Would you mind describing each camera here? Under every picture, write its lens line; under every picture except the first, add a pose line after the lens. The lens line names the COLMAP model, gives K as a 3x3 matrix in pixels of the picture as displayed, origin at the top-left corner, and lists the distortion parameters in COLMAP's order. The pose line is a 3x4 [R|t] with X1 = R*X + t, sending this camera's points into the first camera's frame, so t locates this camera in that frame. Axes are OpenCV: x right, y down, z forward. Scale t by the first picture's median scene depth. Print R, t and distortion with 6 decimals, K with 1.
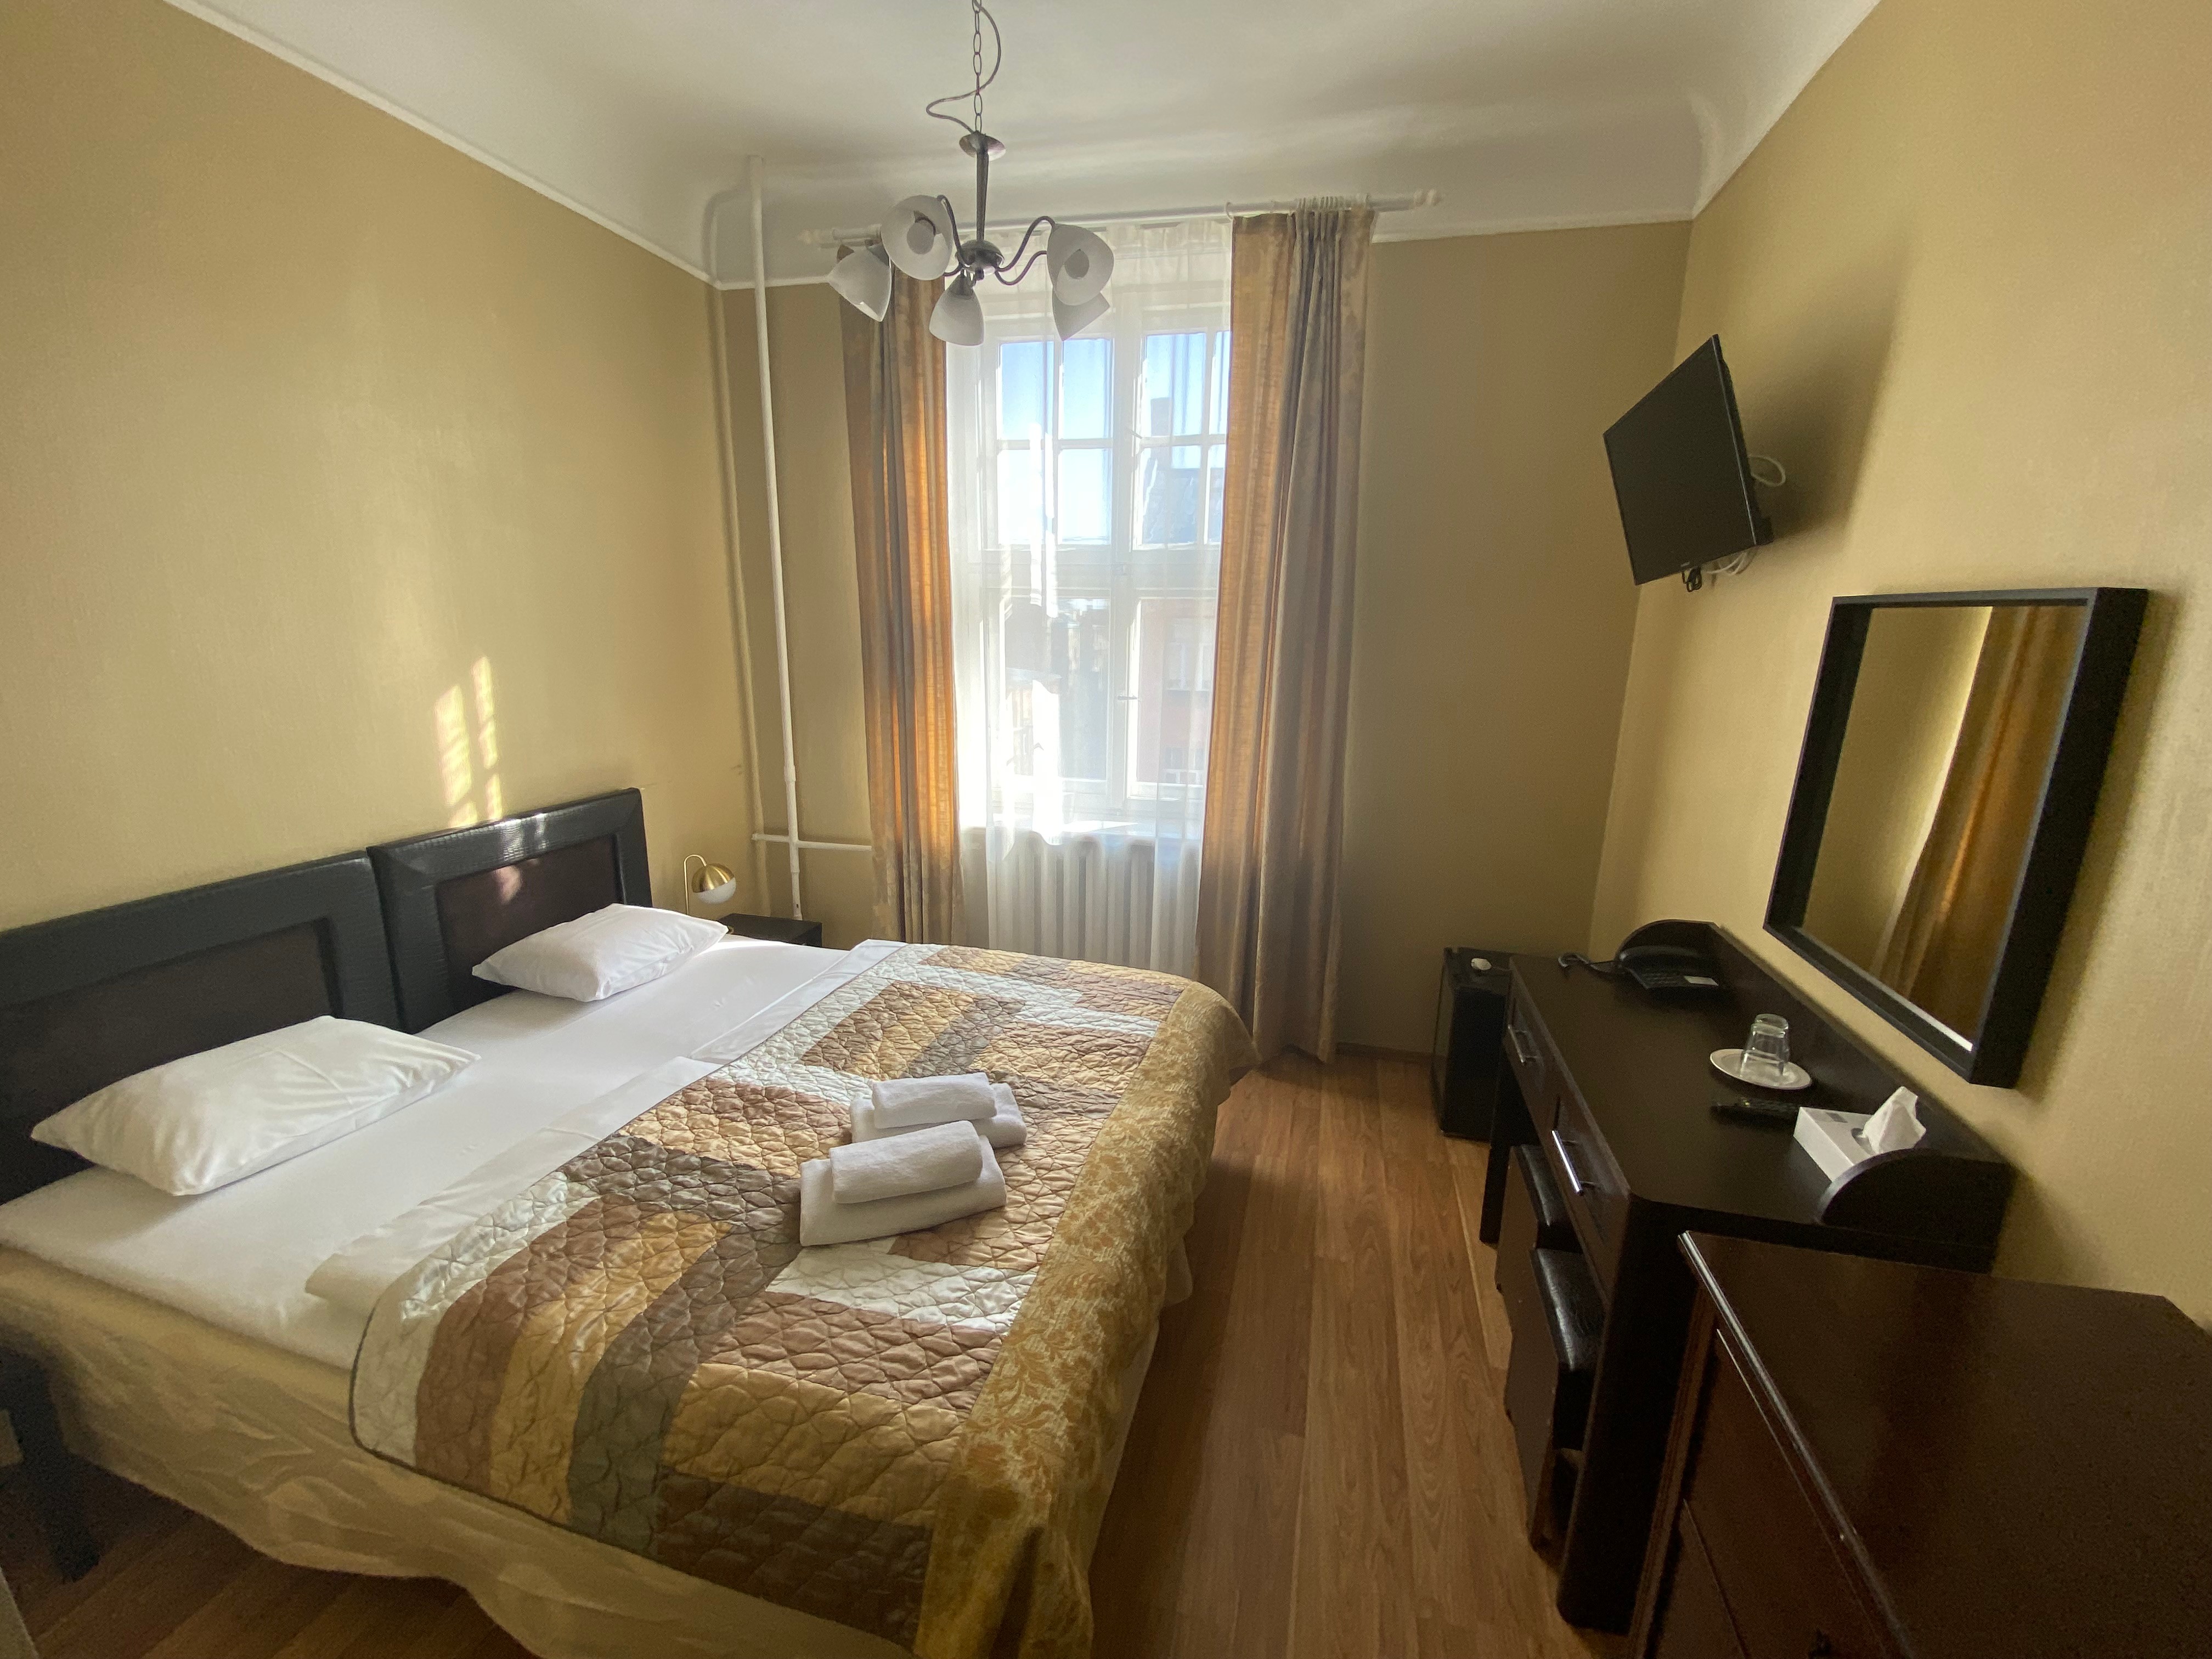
lens RADIAL K [[894.7, 0, 1118.0], [0, 894.7, 824.2], [0, 0, 1]] dist [0.019429, -0.019795]
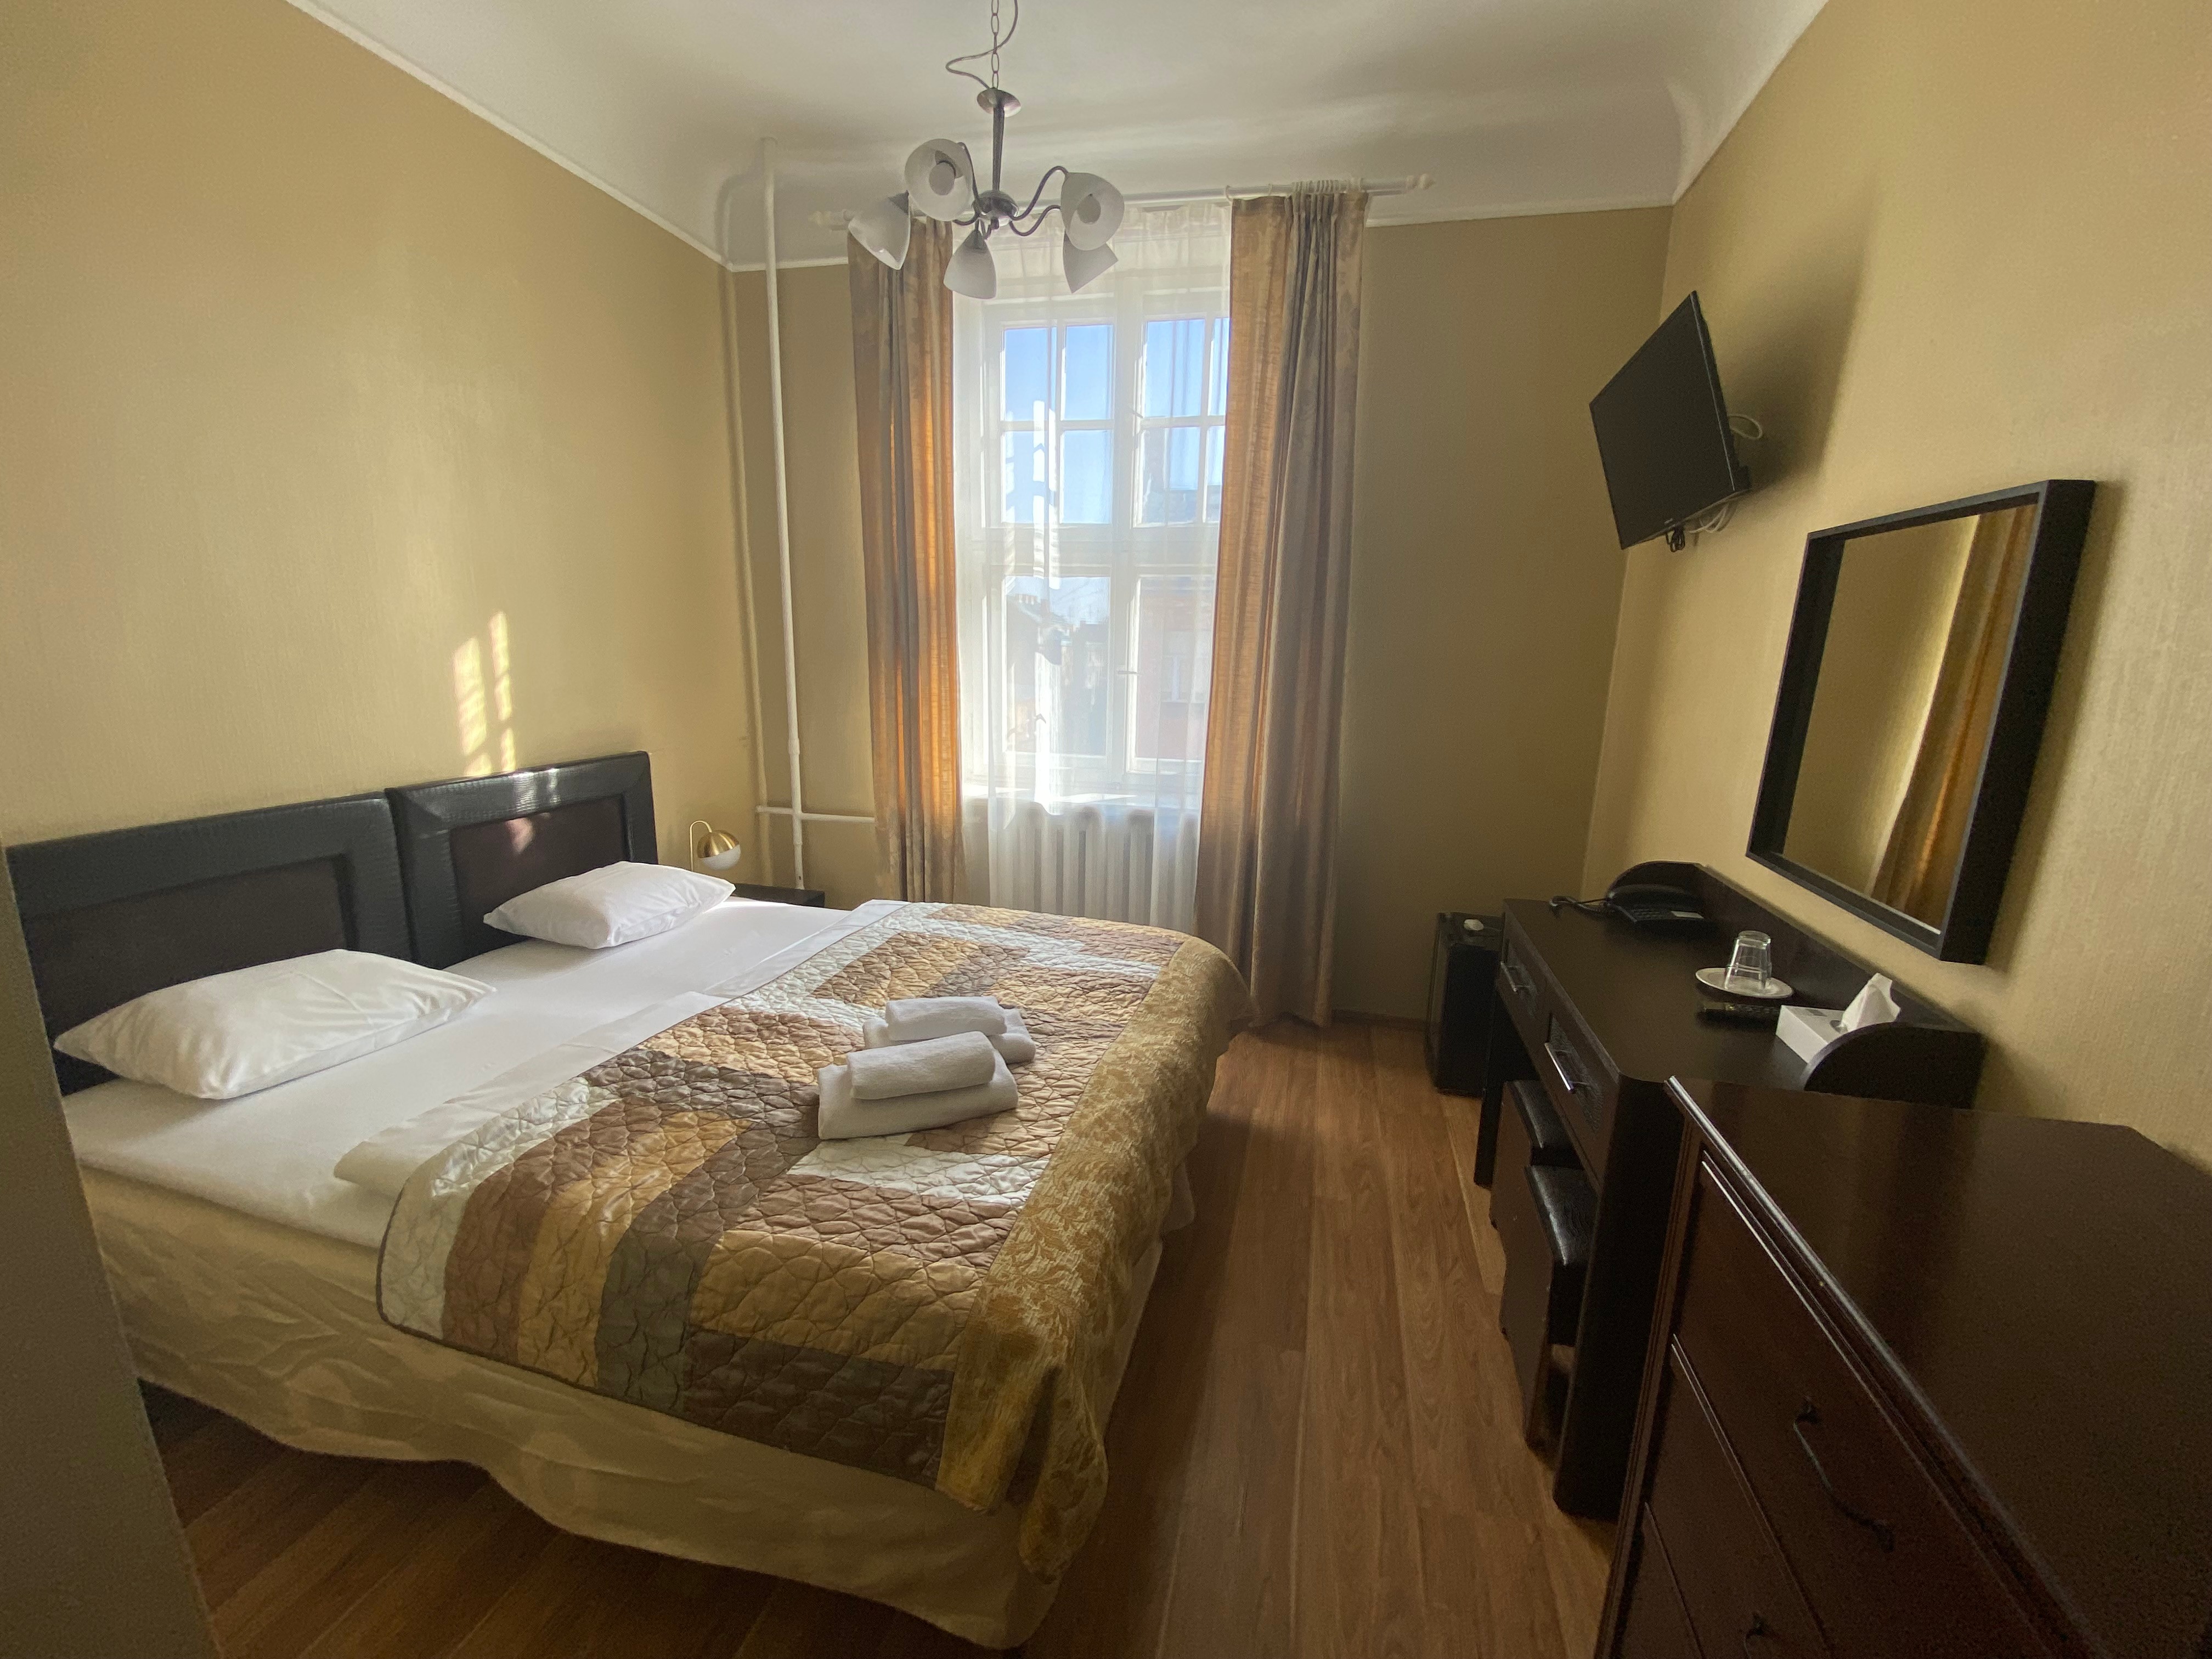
lens RADIAL K [[894.7, 0, 1118.0], [0, 894.7, 824.2], [0, 0, 1]] dist [0.019429, -0.019795]
pose [[0.999953, 0.003514, 0.009006, -0.014937], [-0.003331, 0.999789, -0.020290, 0.091759], [-0.009076, 0.020259, 0.999754, -0.028780]]
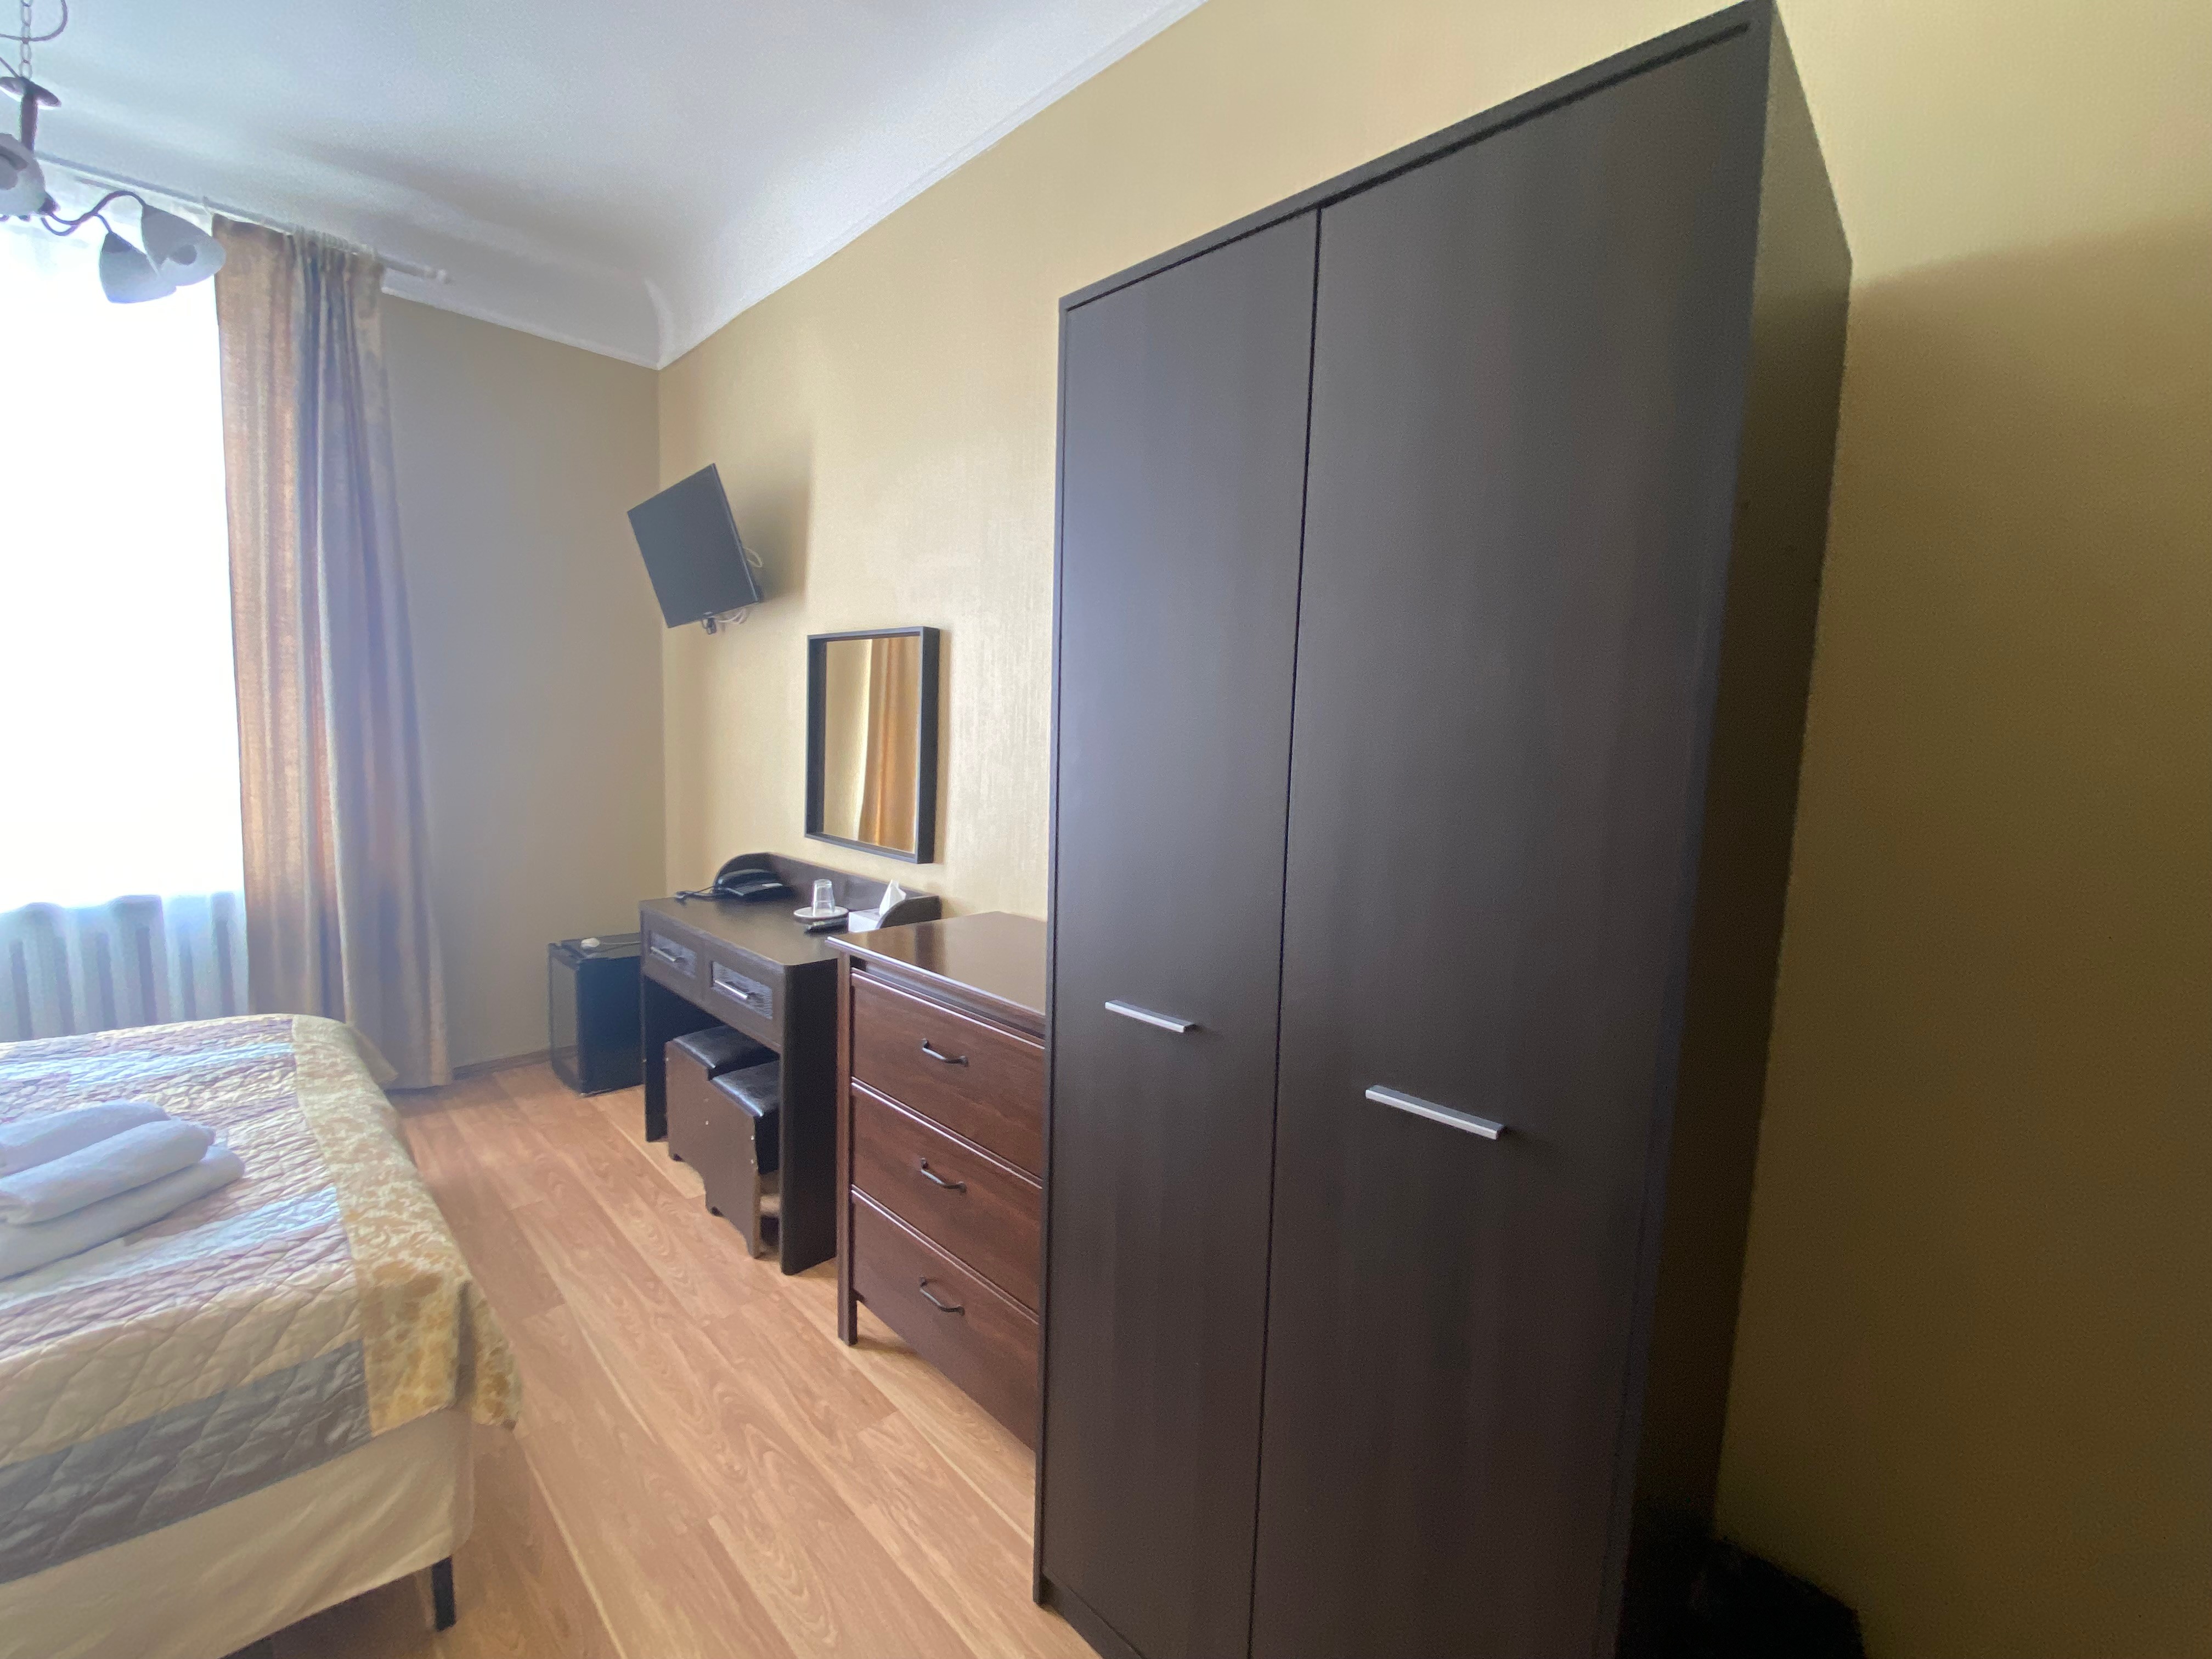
lens RADIAL K [[897.8, 0, 1106.0], [0, 897.8, 829.5], [0, 0, 1]] dist [0.001752, -0.013351]
pose [[0.506481, -0.094432, 0.857064, -0.337358], [0.165418, 0.986163, 0.010902, 0.154963], [-0.846235, 0.136253, 0.515094, -0.252210]]
